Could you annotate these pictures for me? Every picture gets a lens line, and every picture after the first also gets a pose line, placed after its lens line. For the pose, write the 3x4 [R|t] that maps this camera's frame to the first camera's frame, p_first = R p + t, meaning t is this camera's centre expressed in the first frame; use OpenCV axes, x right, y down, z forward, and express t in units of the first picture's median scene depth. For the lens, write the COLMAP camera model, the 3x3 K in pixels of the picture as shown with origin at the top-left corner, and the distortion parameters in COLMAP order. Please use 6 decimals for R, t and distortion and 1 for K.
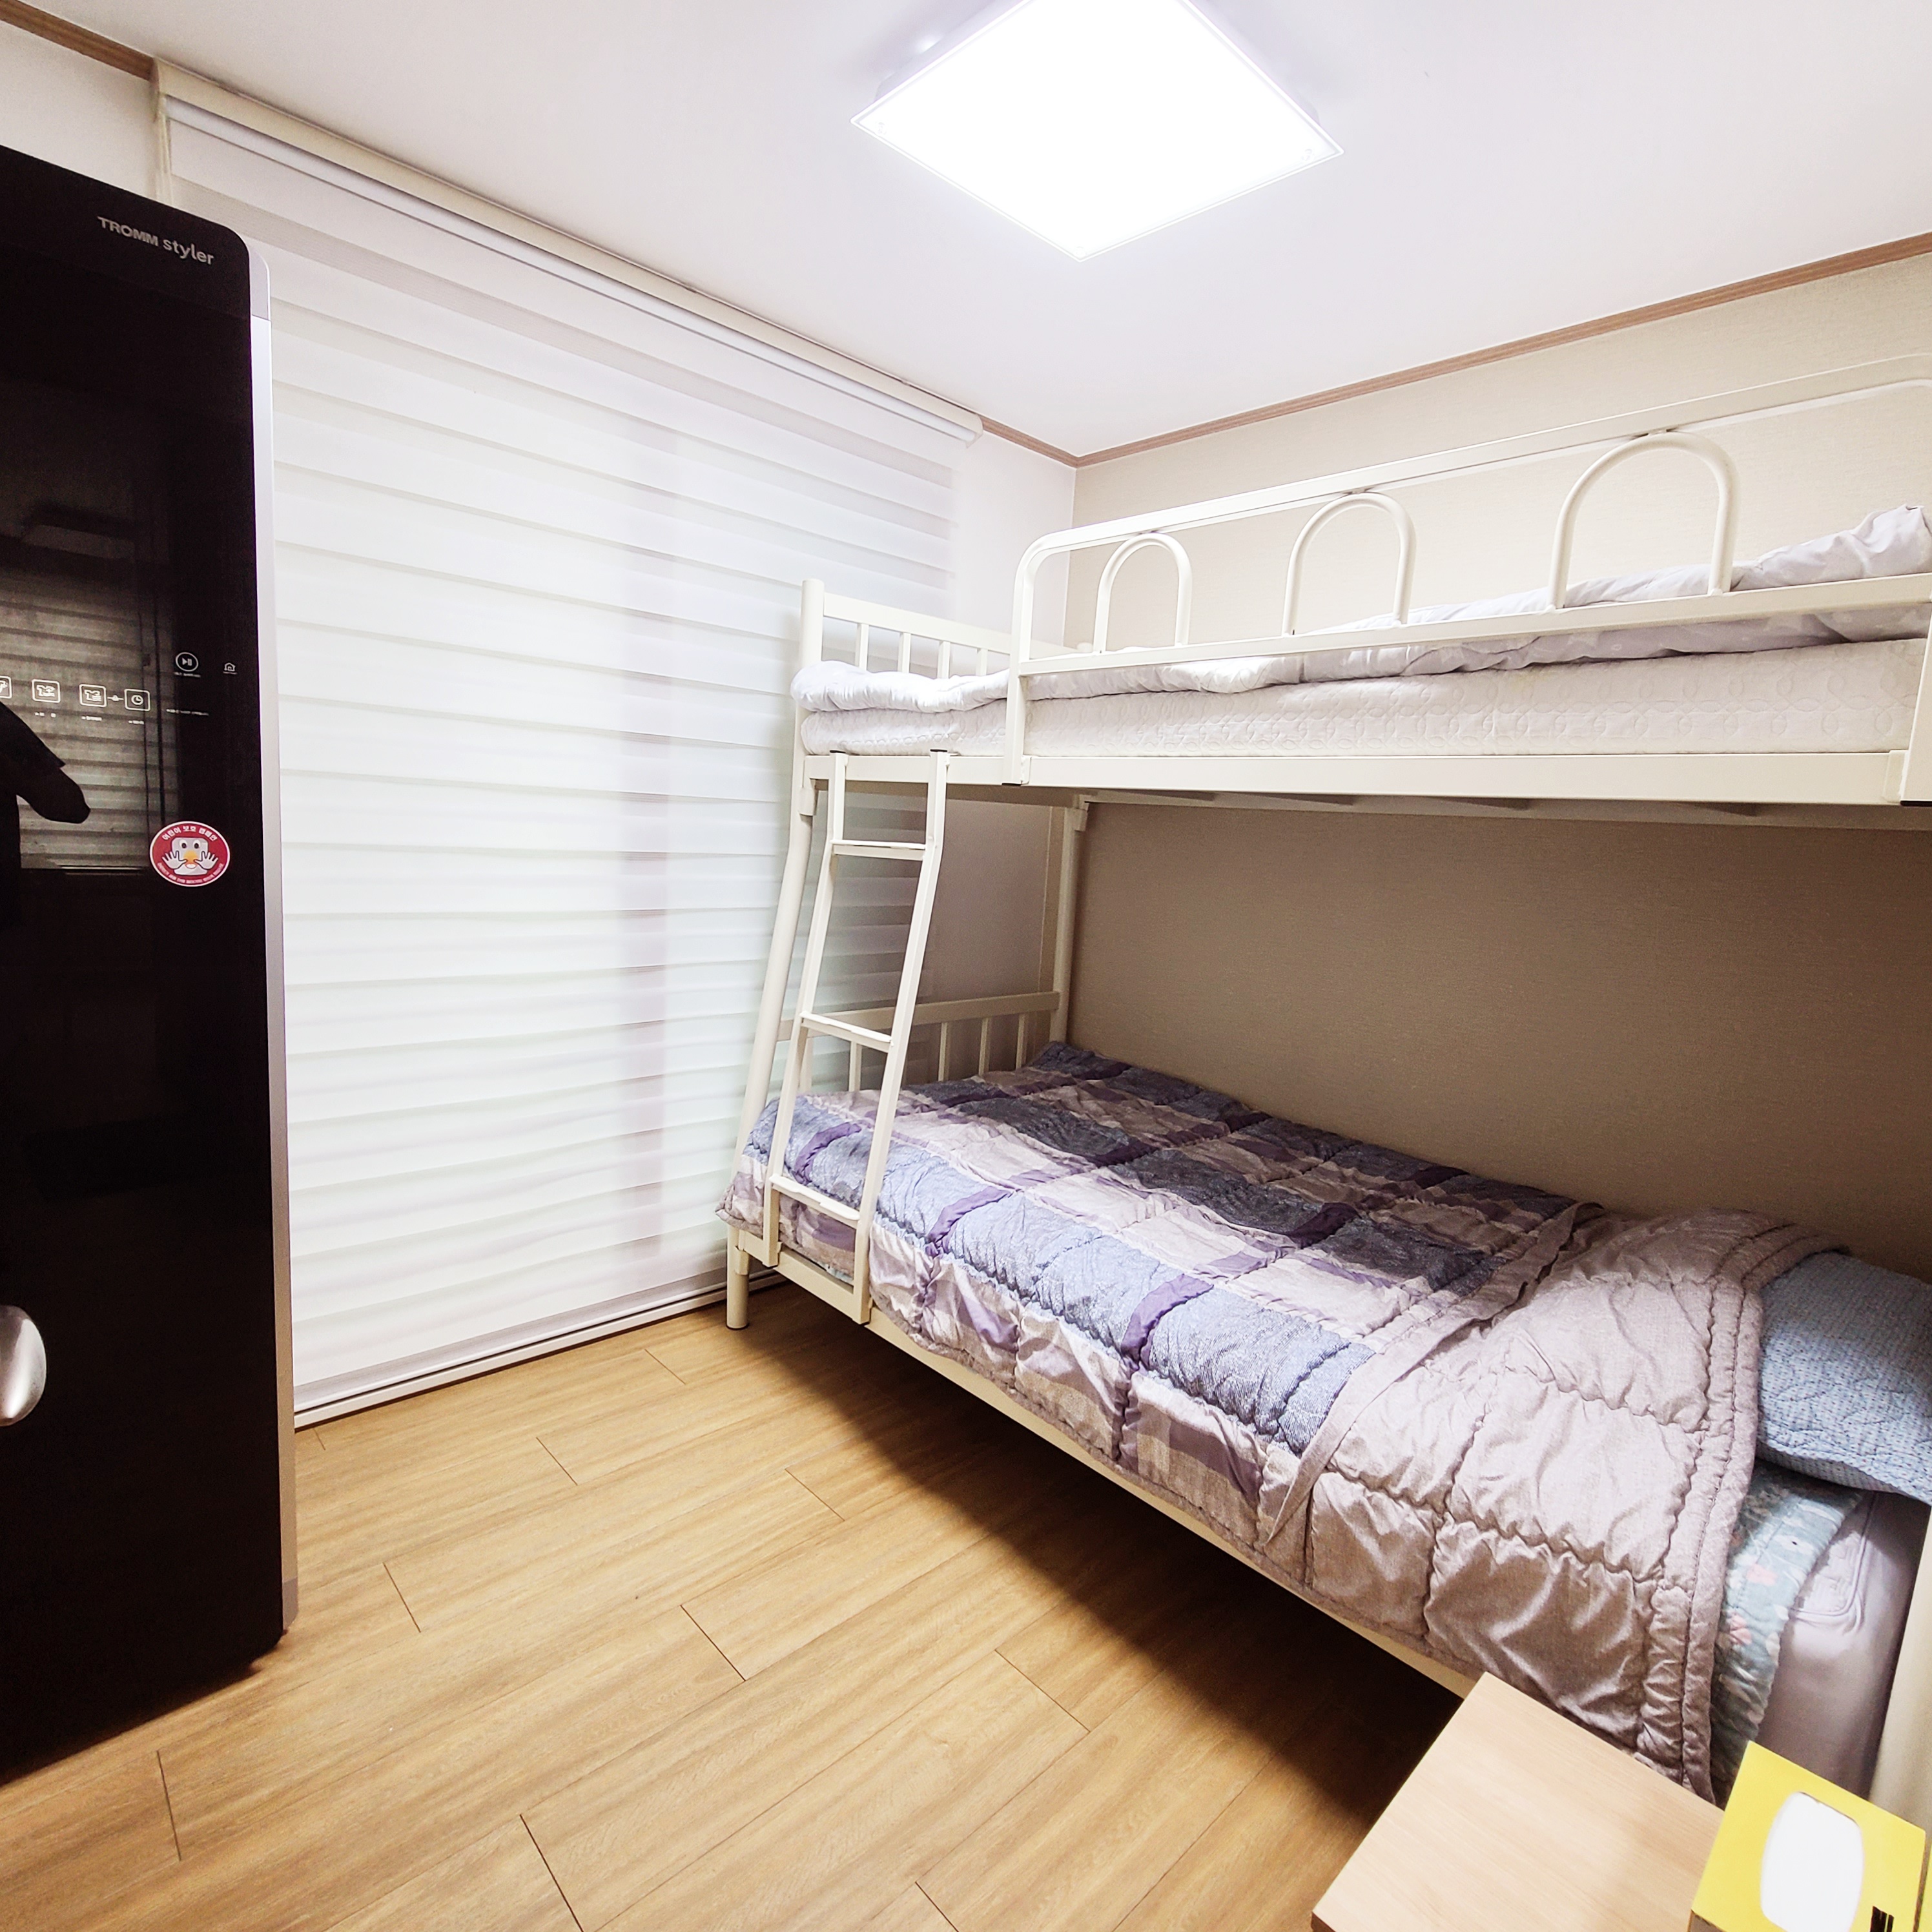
lens RADIAL K [[1046.0, 0, 966.0], [0, 1046.0, 966.0], [0, 0, 1]] dist [0.027237, -0.017831]
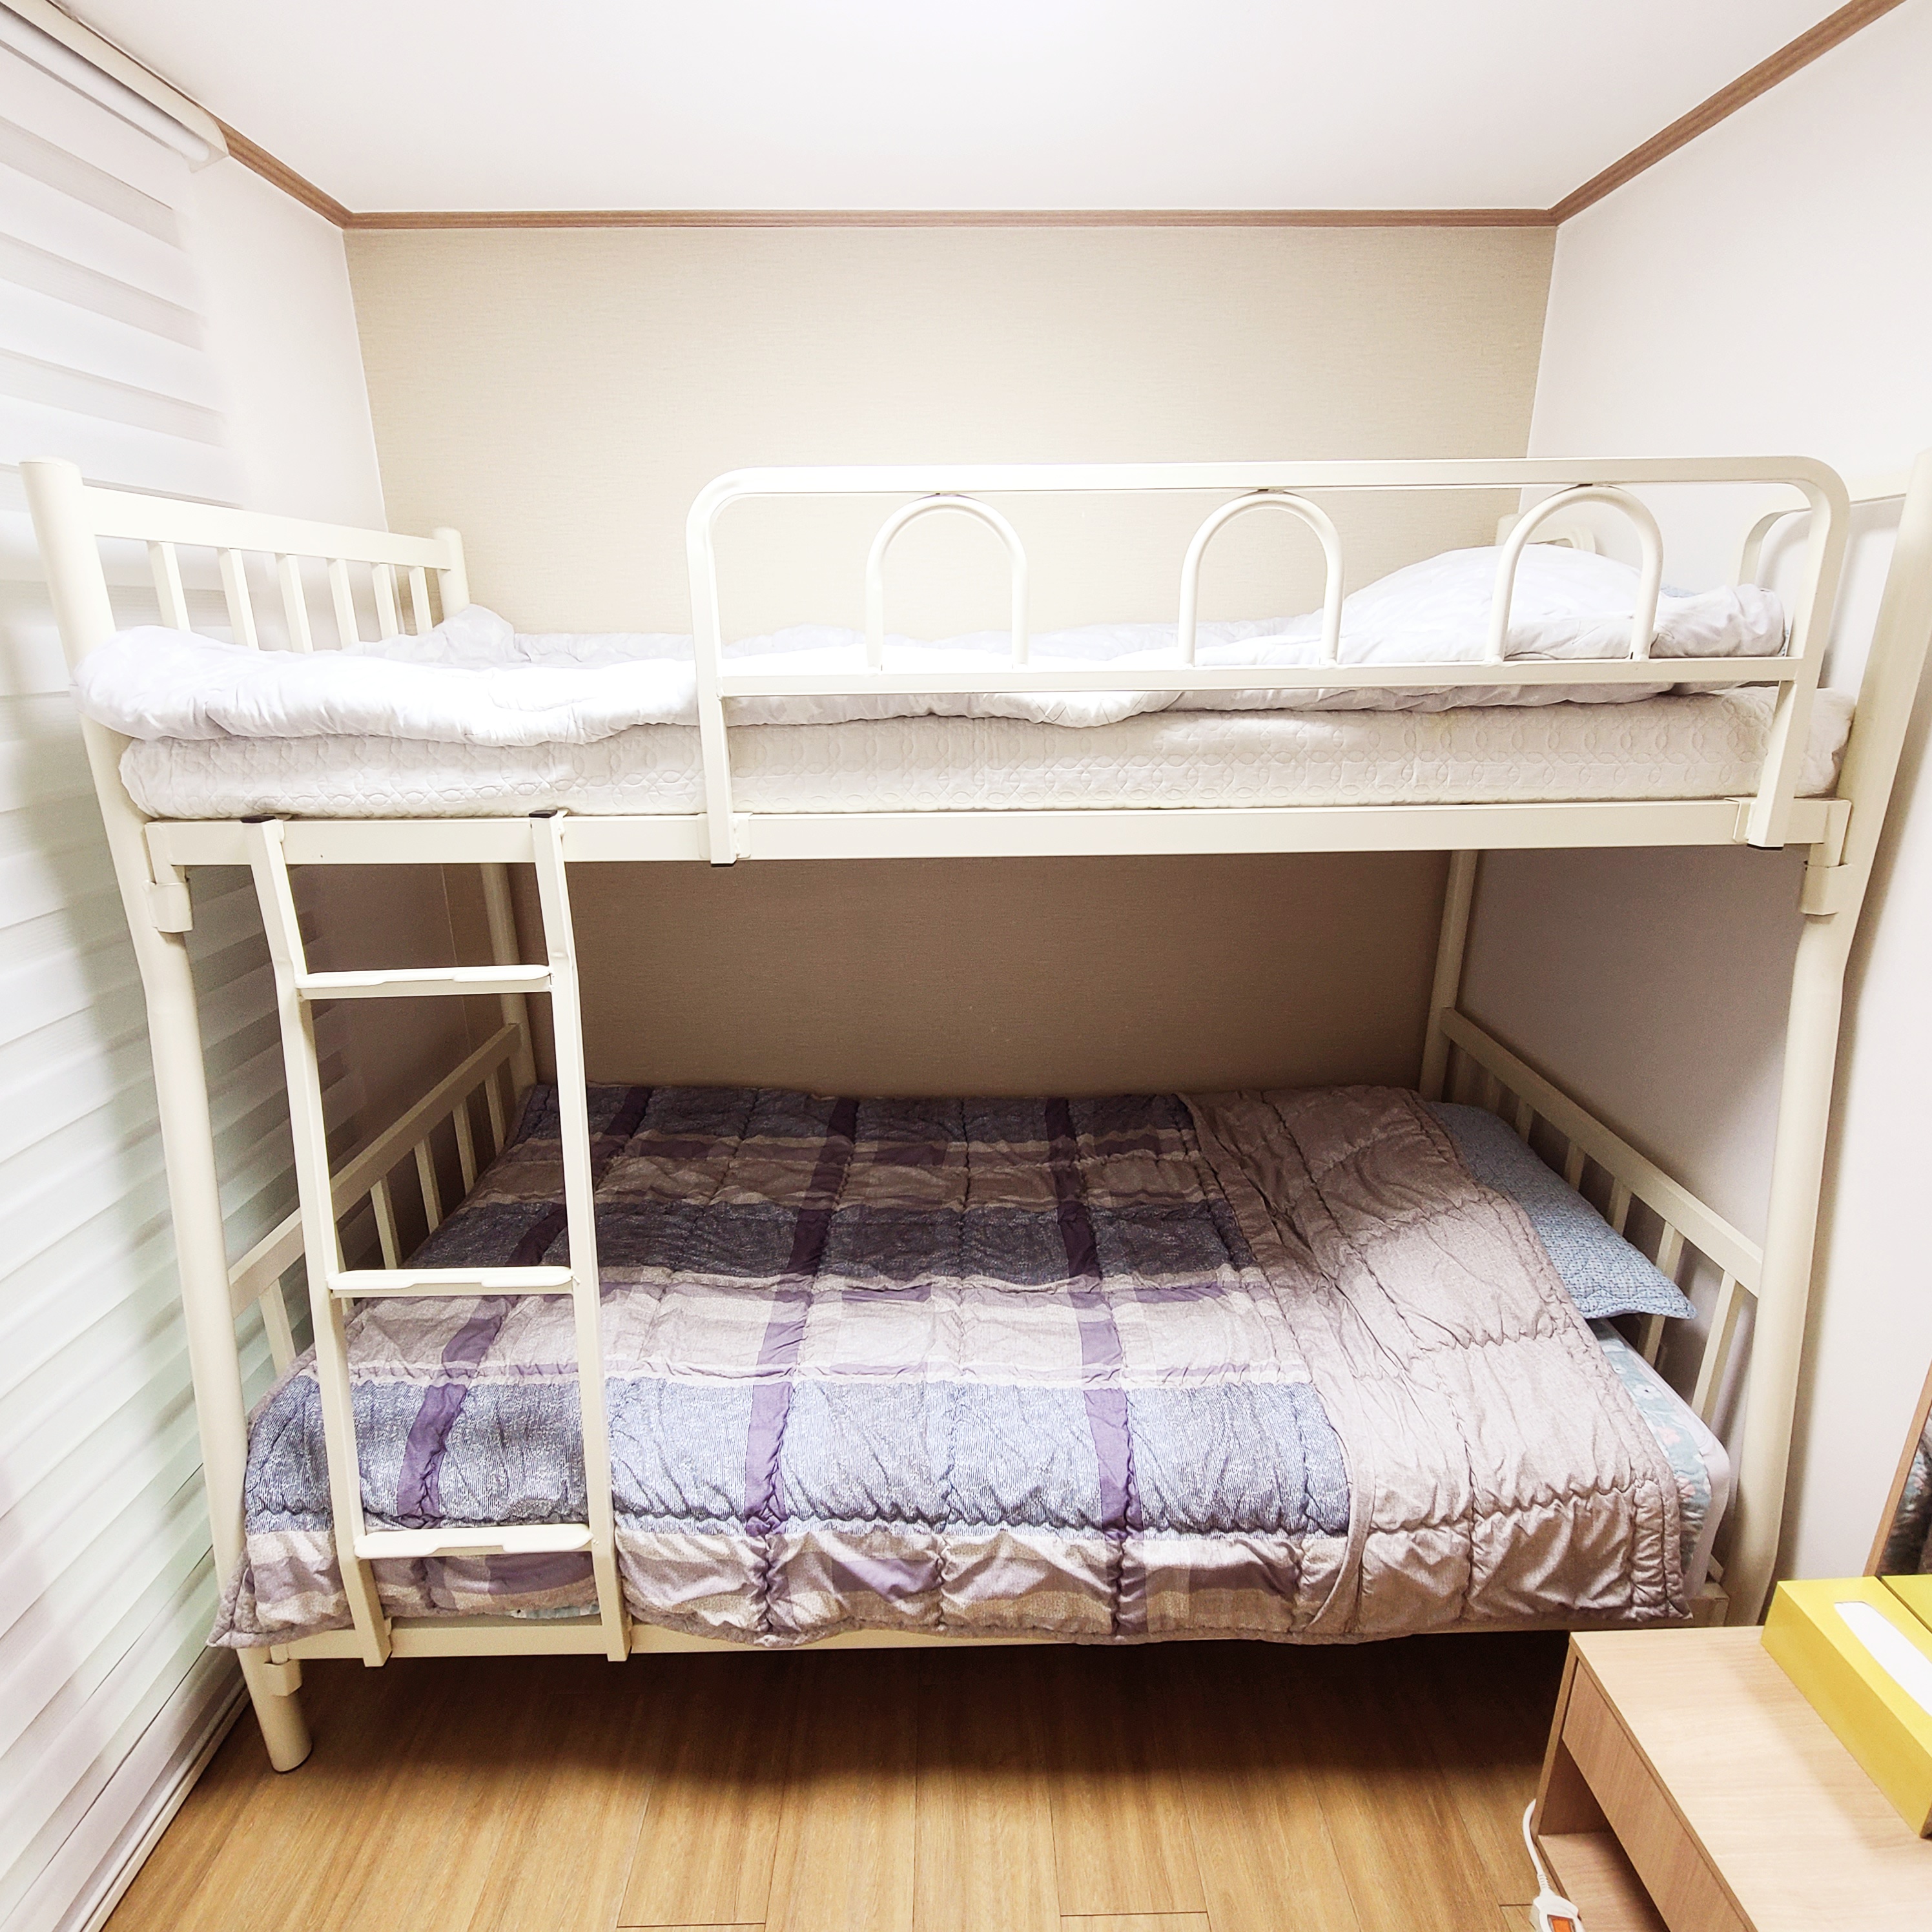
lens RADIAL K [[1066.6, 0, 966.0], [0, 1066.6, 966.0], [0, 0, 1]] dist [0.001783, -0.001366]
pose [[0.676771, -0.290522, 0.676445, -0.353496], [0.155541, 0.954526, 0.254337, -0.283249], [-0.719575, -0.066913, 0.691184, 0.475847]]
